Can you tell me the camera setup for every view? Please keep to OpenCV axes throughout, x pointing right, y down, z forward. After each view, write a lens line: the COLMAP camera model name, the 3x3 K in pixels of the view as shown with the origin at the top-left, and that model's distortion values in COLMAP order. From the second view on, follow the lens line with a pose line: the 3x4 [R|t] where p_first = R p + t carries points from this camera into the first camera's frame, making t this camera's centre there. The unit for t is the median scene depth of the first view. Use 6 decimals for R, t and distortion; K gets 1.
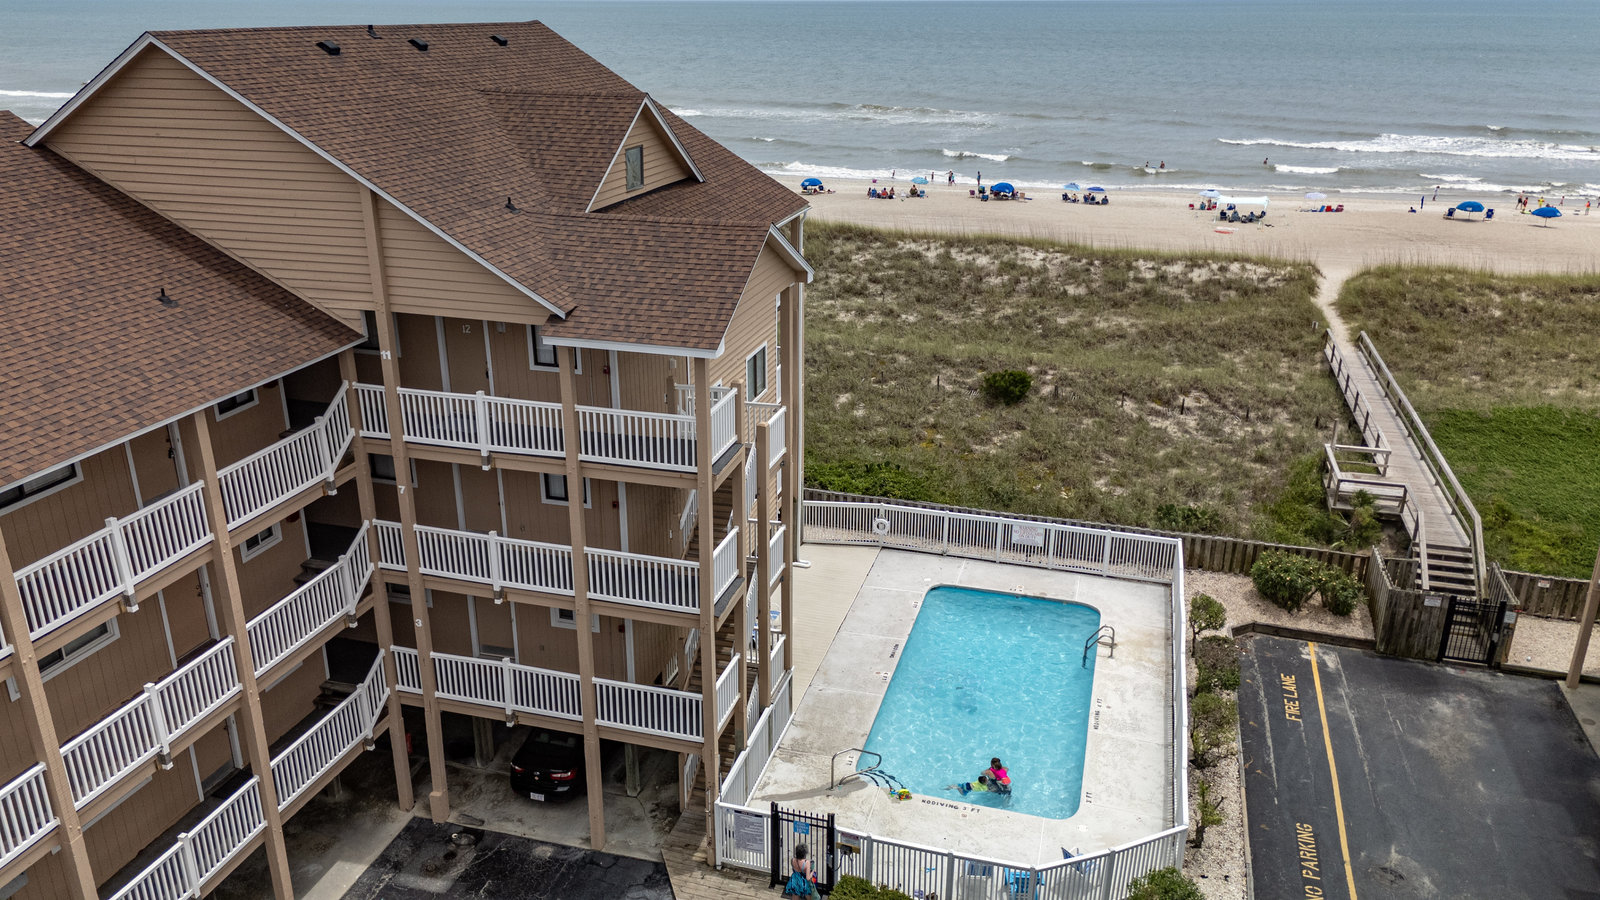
lens RADIAL K [[1175.9, 0, 800.0], [0, 1175.9, 450.0], [0, 0, 1]] dist [0.071142, -0.074595]
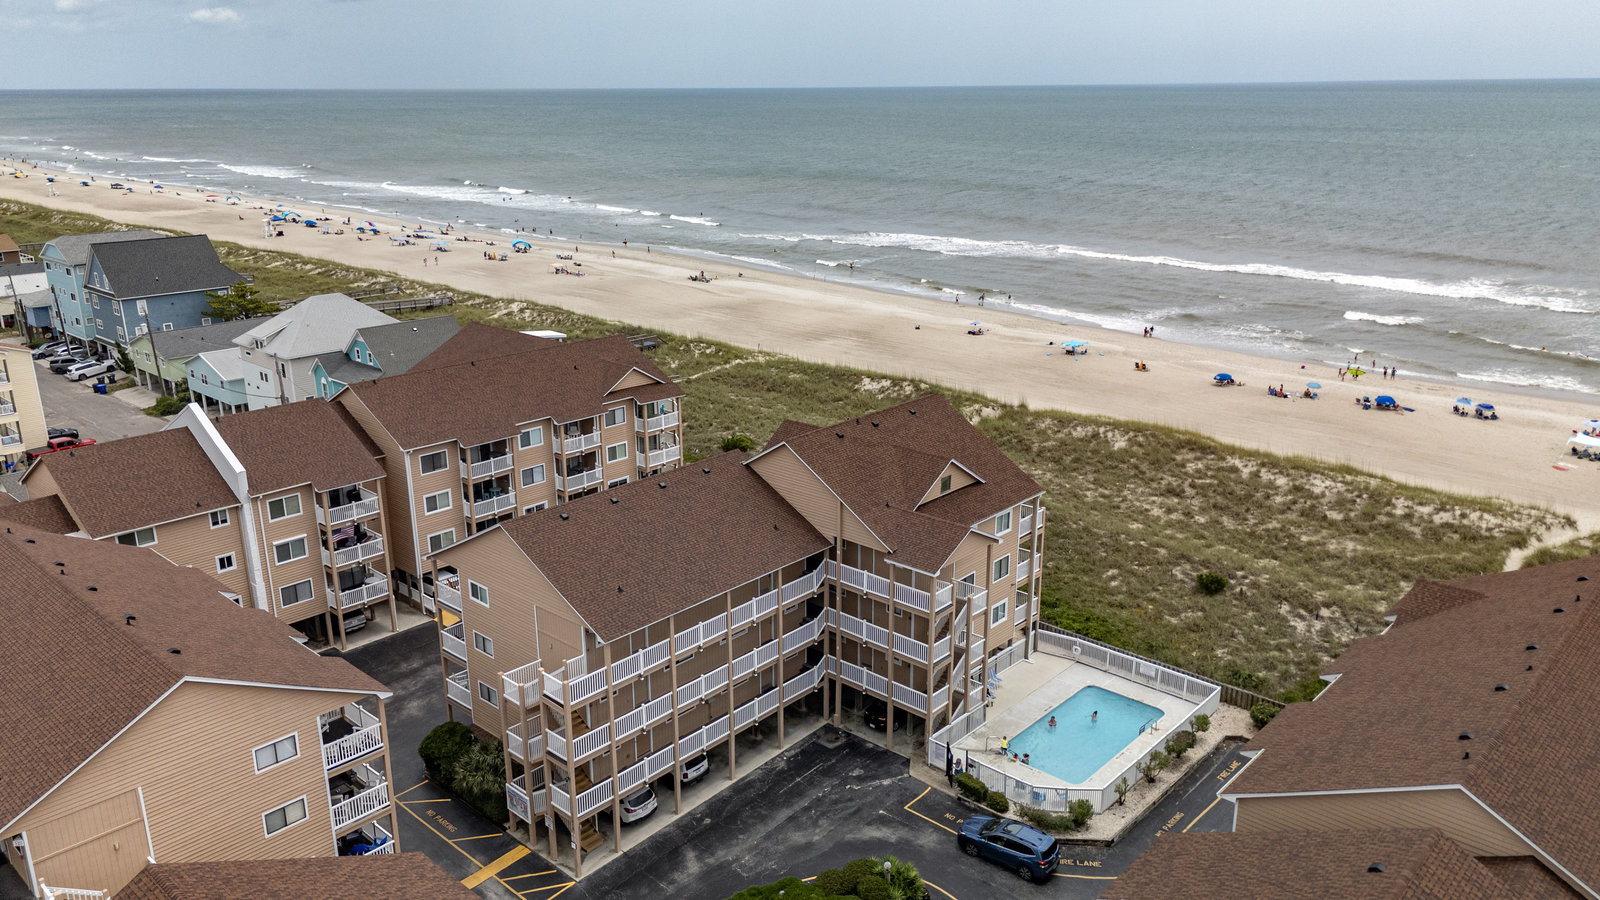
lens RADIAL K [[1175.9, 0, 800.0], [0, 1175.9, 450.0], [0, 0, 1]] dist [0.071142, -0.074595]
pose [[0.898225, 0.123919, -0.421705, 0.457364], [-0.149334, 0.988401, -0.027635, -0.144141], [0.413389, 0.087798, 0.906312, -1.019373]]
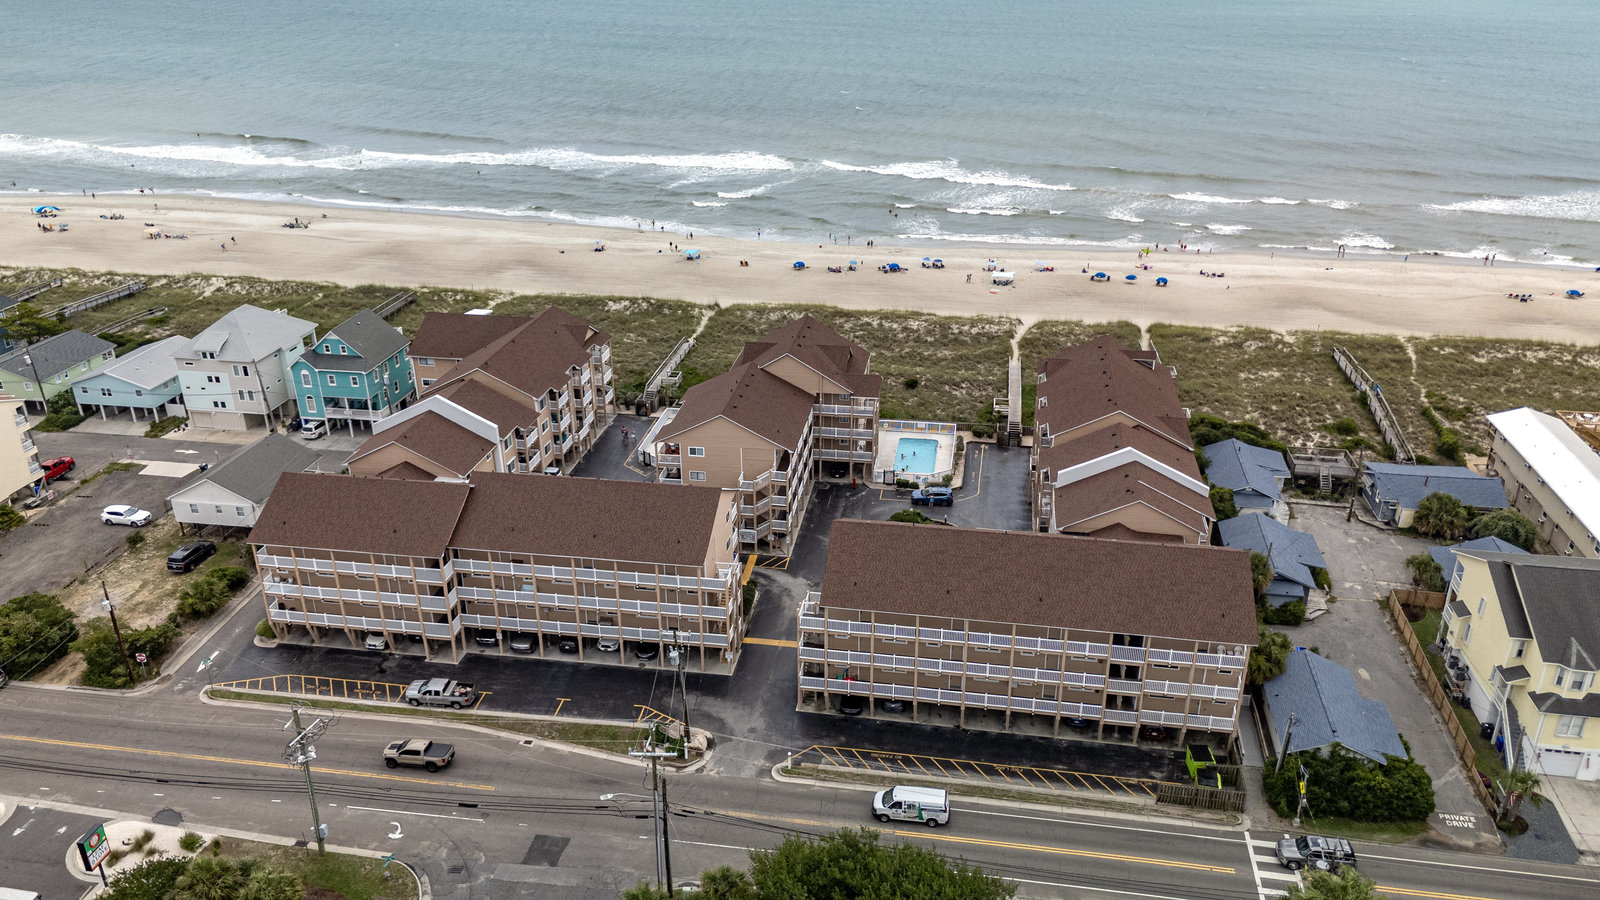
lens RADIAL K [[1182.6, 0, 800.0], [0, 1182.6, 450.0], [0, 0, 1]] dist [0.126579, -0.177897]
pose [[0.992266, -0.058069, 0.109708, -0.708449], [0.050787, 0.996389, 0.068046, -0.149825], [-0.113263, -0.061948, 0.991632, -3.159221]]
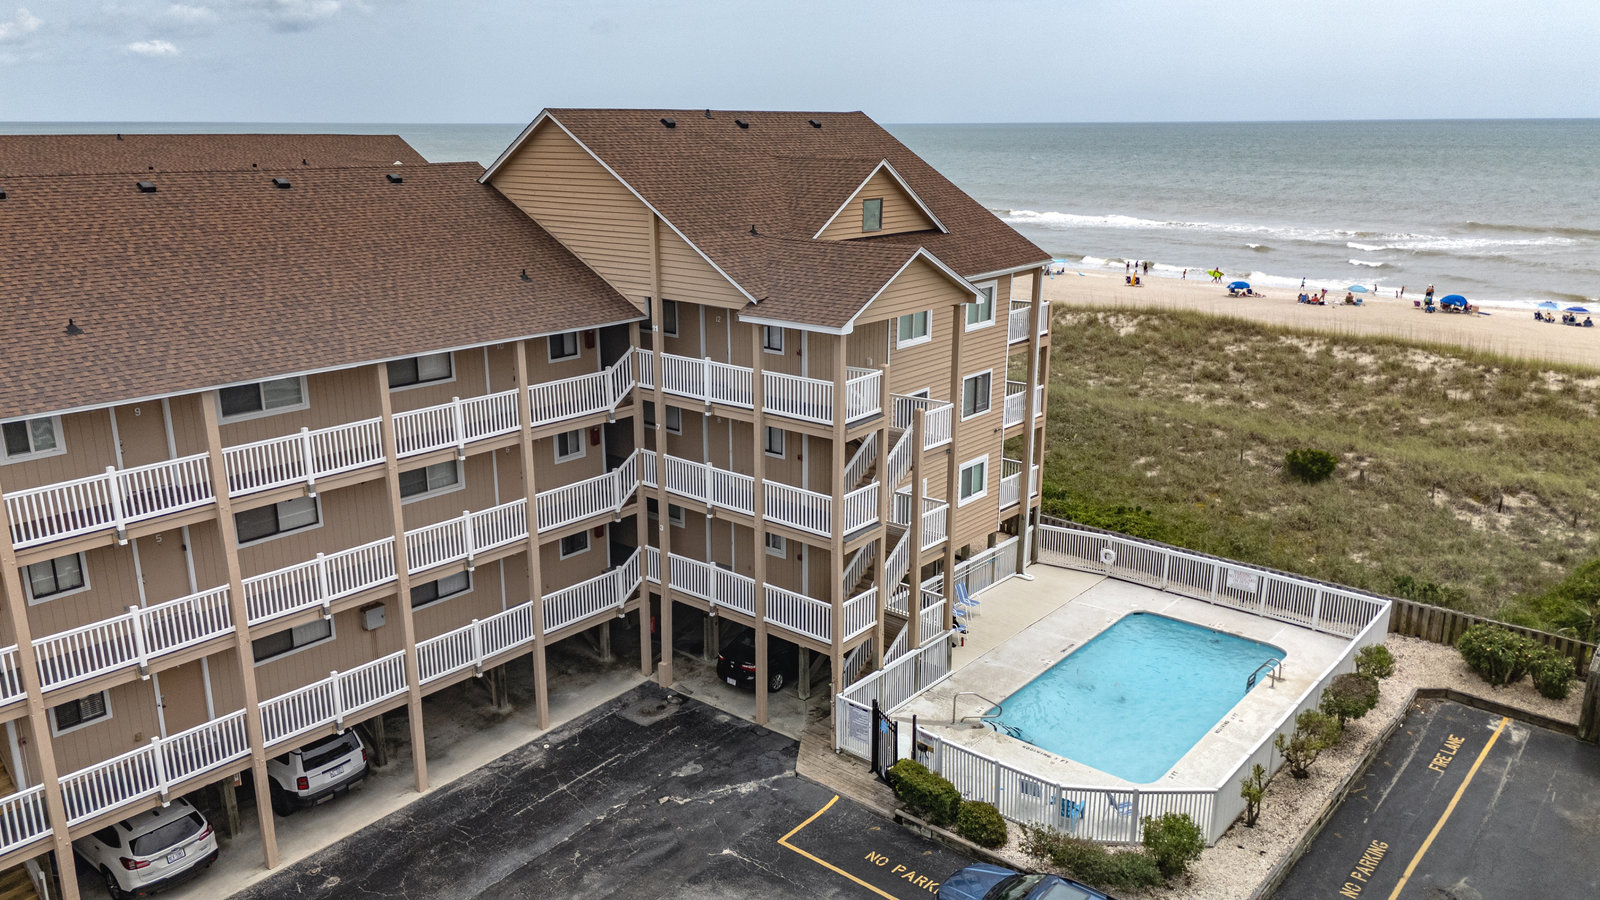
lens RADIAL K [[1175.9, 0, 800.0], [0, 1175.9, 450.0], [0, 0, 1]] dist [0.071142, -0.074595]
pose [[0.914900, 0.106133, -0.389479, 0.234211], [-0.141315, 0.987975, -0.062732, 0.079904], [0.378138, 0.112433, 0.918896, -0.138429]]
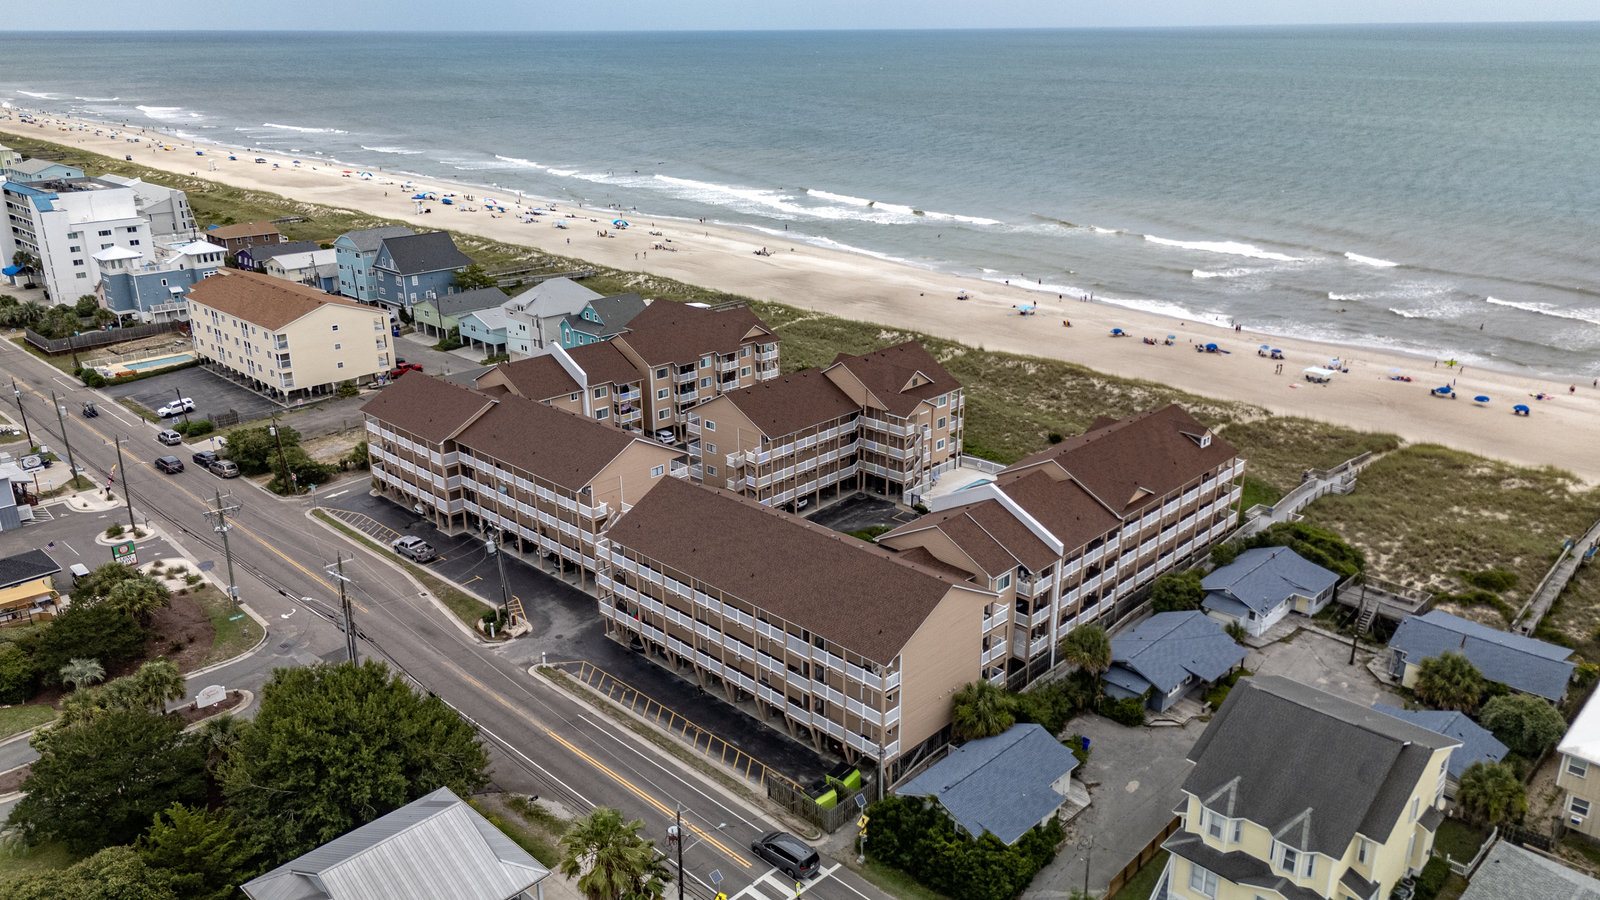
lens RADIAL K [[1182.6, 0, 800.0], [0, 1182.6, 450.0], [0, 0, 1]] dist [0.126579, -0.177897]
pose [[0.887454, 0.150245, -0.435719, 1.334913], [-0.157676, 0.987302, 0.019294, 0.034522], [0.433085, 0.051580, 0.899876, -3.031693]]
